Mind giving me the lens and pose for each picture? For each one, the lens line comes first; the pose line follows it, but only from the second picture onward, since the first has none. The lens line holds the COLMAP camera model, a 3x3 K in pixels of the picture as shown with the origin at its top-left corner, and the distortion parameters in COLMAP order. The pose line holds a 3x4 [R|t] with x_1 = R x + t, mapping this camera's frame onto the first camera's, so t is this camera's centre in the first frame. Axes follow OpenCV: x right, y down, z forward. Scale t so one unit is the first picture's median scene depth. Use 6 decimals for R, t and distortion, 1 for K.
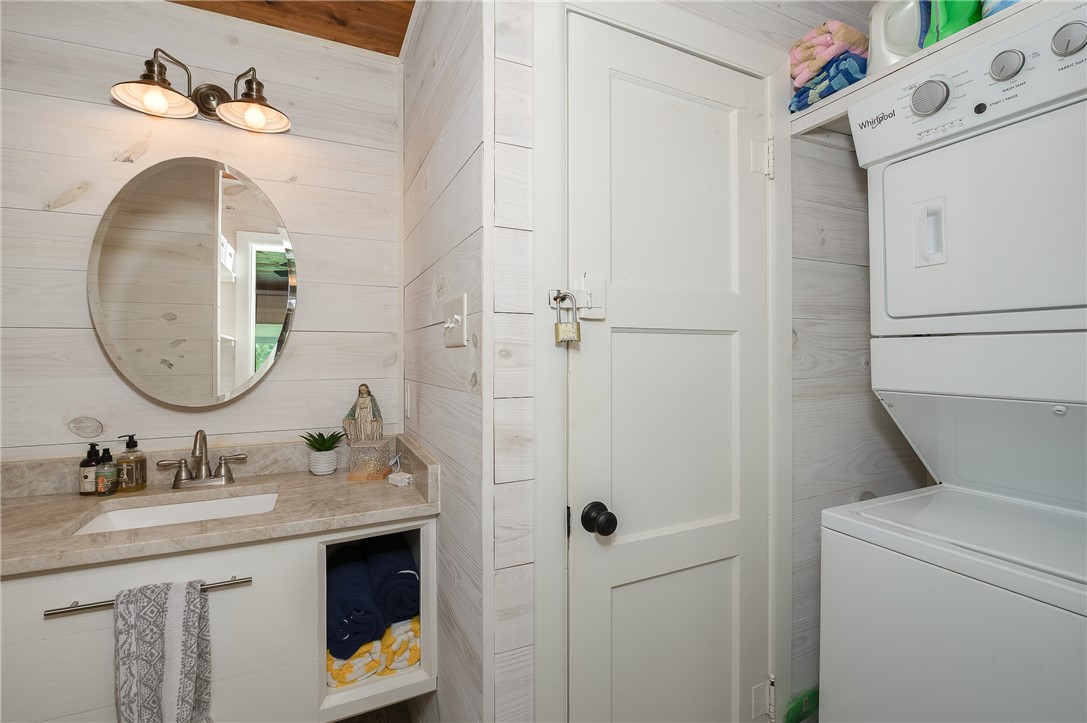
lens RADIAL K [[482.5, 0, 542.7], [0, 482.5, 354.4], [0, 0, 1]] dist [-0.000974, -0.000086]
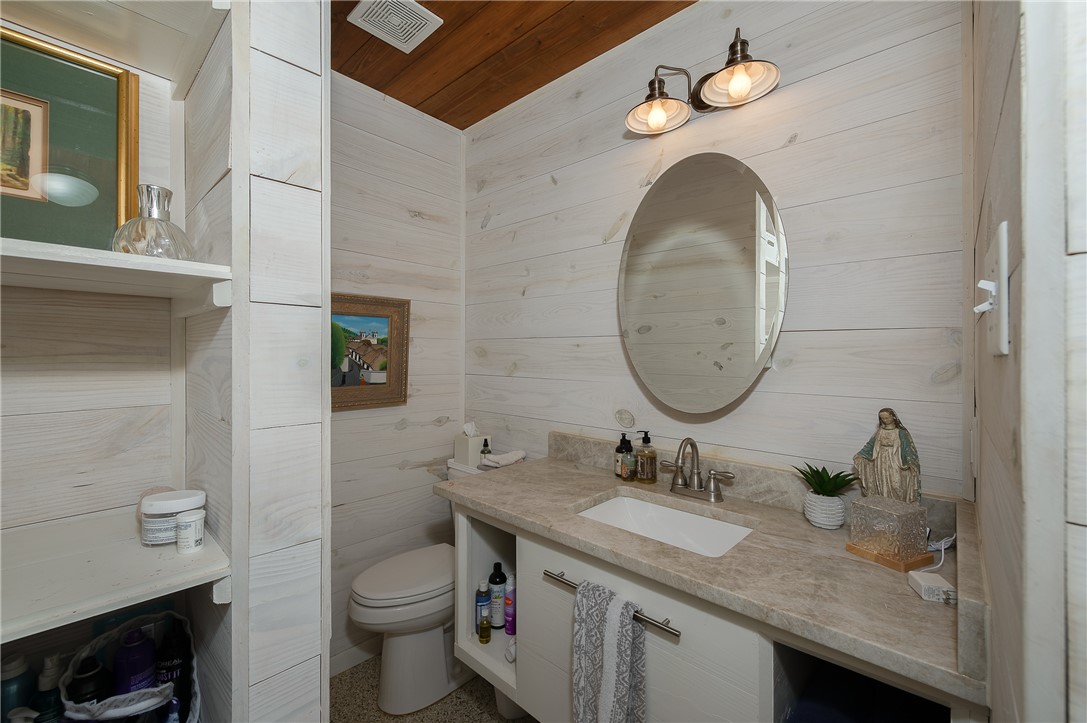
lens RADIAL K [[465.6, 0, 543.3], [0, 465.6, 350.3], [0, 0, 1]] dist [0.004539, -0.000587]
pose [[0.393988, 0.002520, -0.919112, 0.028944], [-0.012593, 0.999917, -0.002656, -0.011522], [0.919029, 0.012621, 0.393987, 0.369640]]
